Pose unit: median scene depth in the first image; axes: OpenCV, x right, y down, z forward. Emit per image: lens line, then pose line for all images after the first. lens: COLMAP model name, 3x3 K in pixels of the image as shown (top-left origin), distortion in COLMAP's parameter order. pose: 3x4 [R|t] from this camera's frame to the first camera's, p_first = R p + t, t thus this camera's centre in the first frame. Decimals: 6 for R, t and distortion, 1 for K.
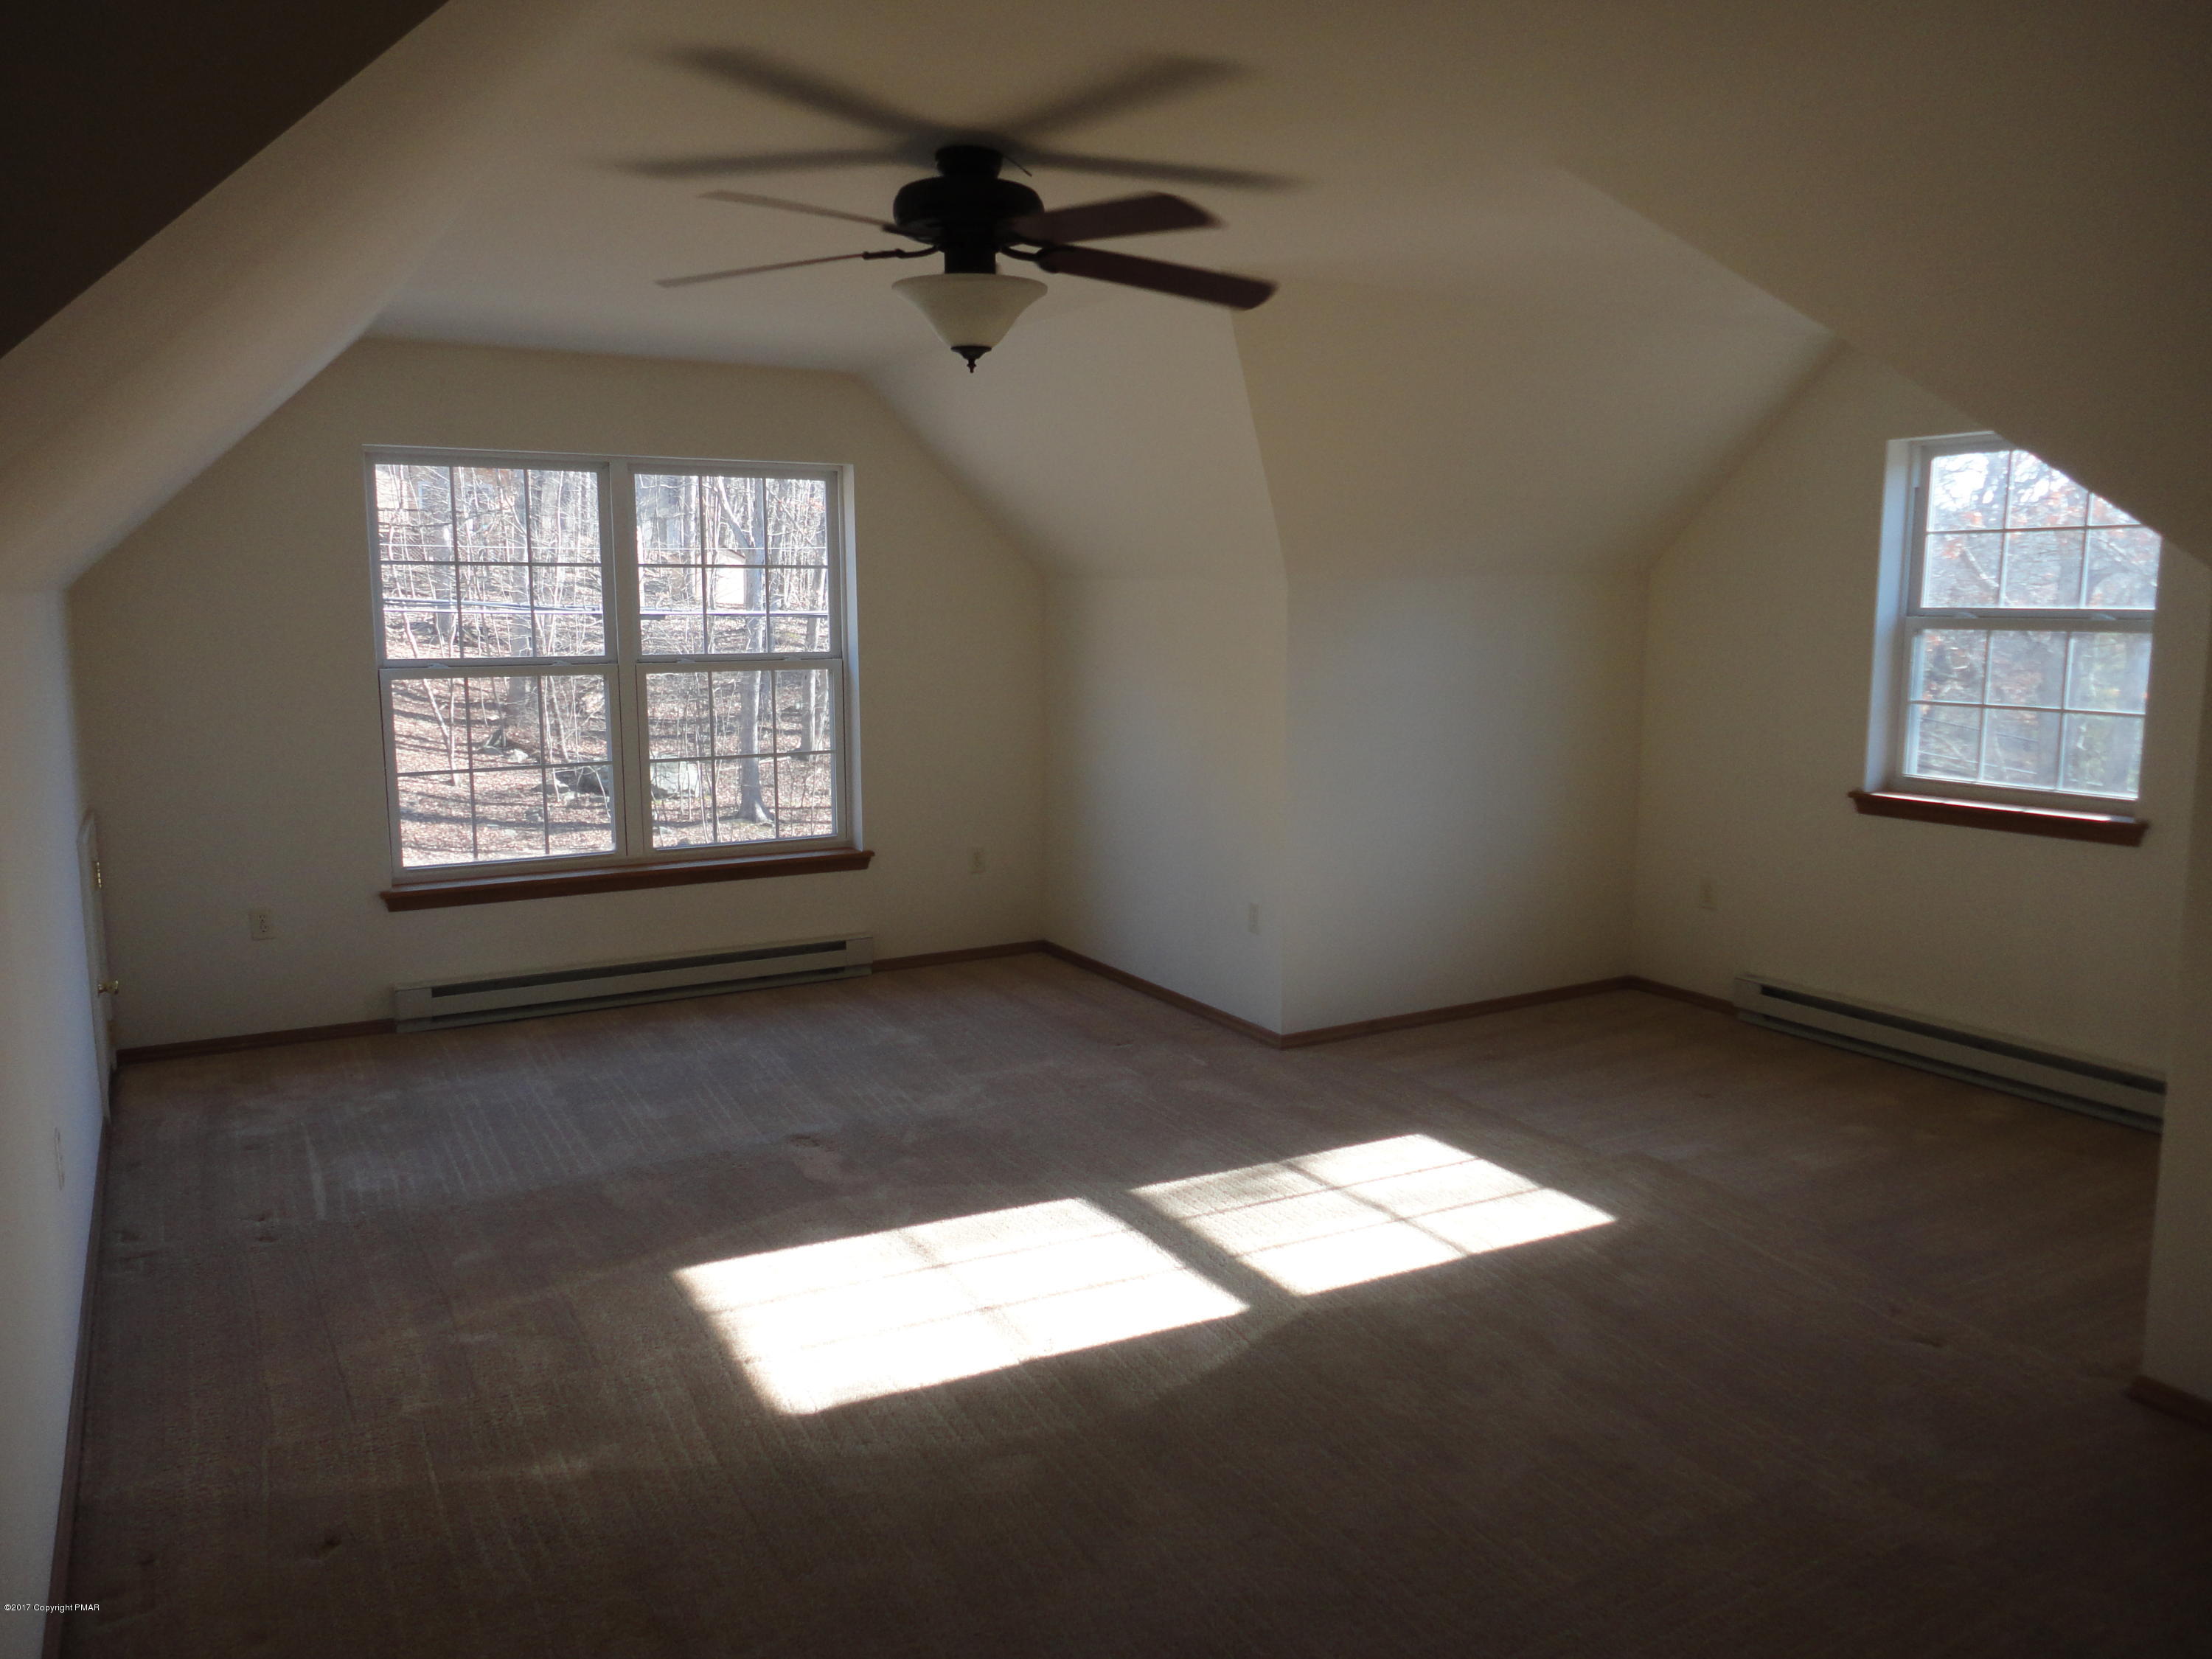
lens RADIAL K [[1609.1, 0, 1100.9], [0, 1609.1, 830.5], [0, 0, 1]] dist [-0.008610, -0.005182]
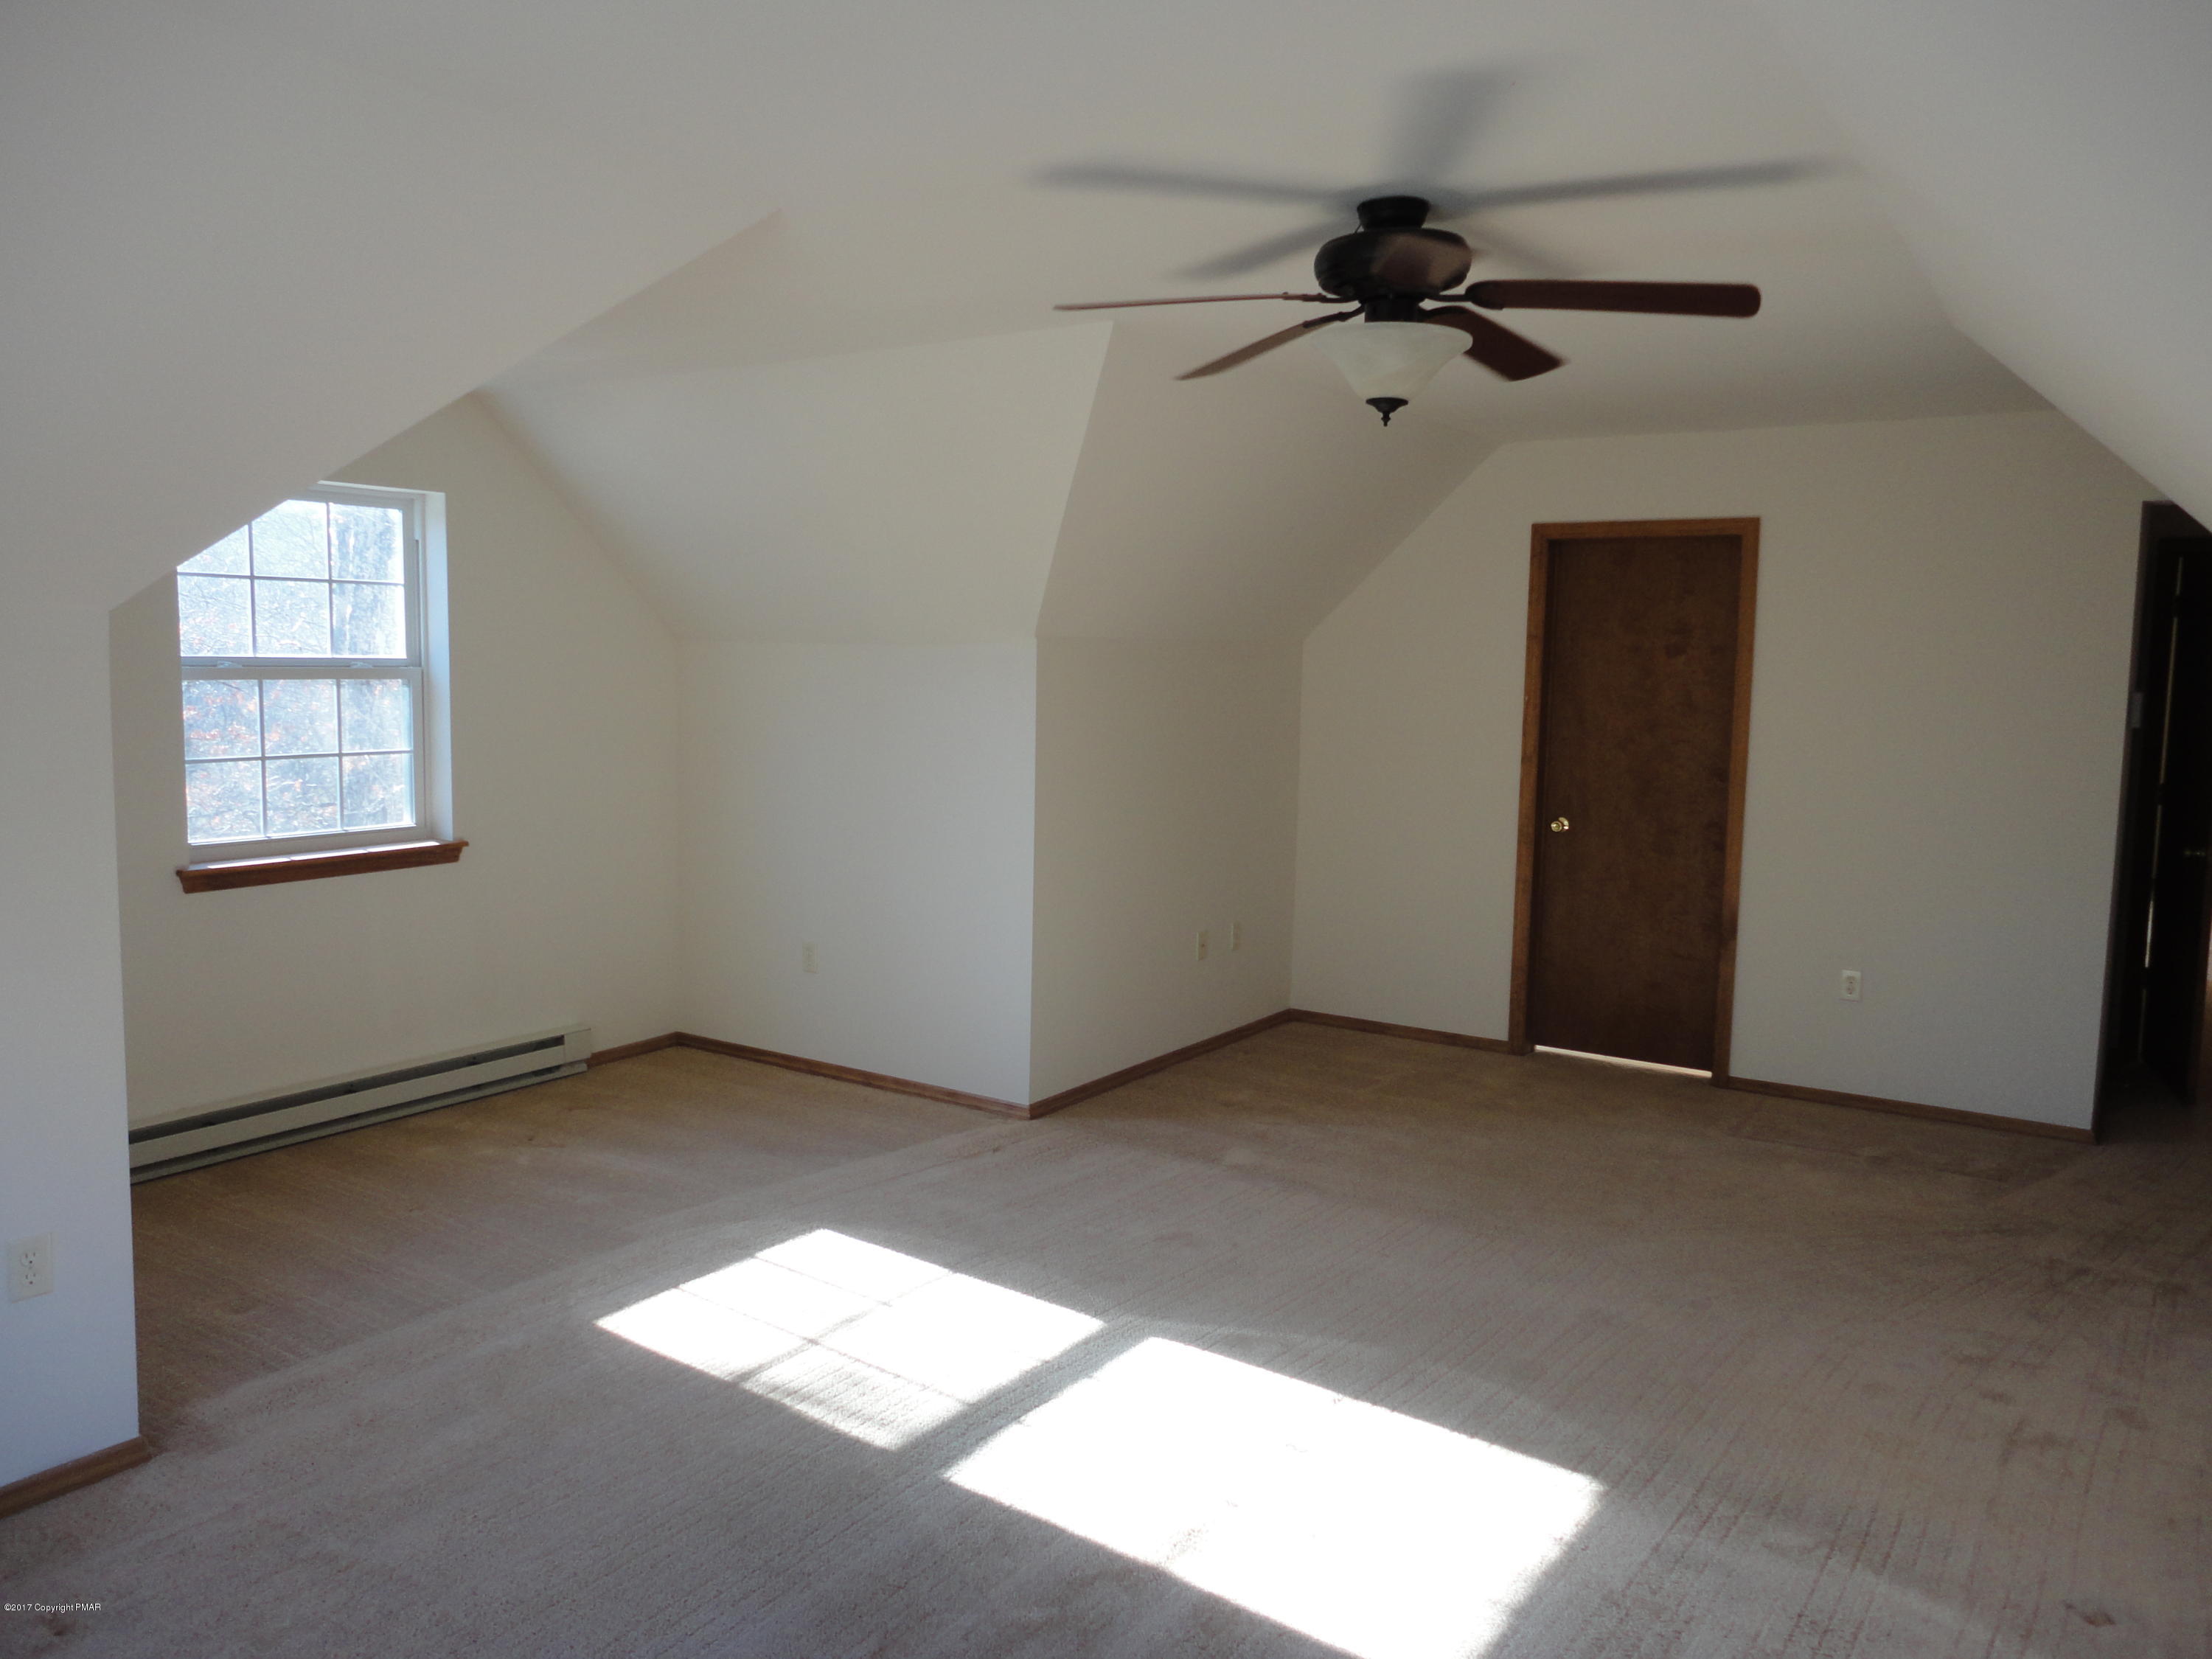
lens RADIAL K [[1609.1, 0, 1100.9], [0, 1609.1, 830.5], [0, 0, 1]] dist [-0.008610, -0.005182]
pose [[-0.434738, -0.098858, 0.895115, -0.539963], [0.113853, 0.979948, 0.163523, -0.136200], [-0.893331, 0.173001, -0.414765, 0.965107]]
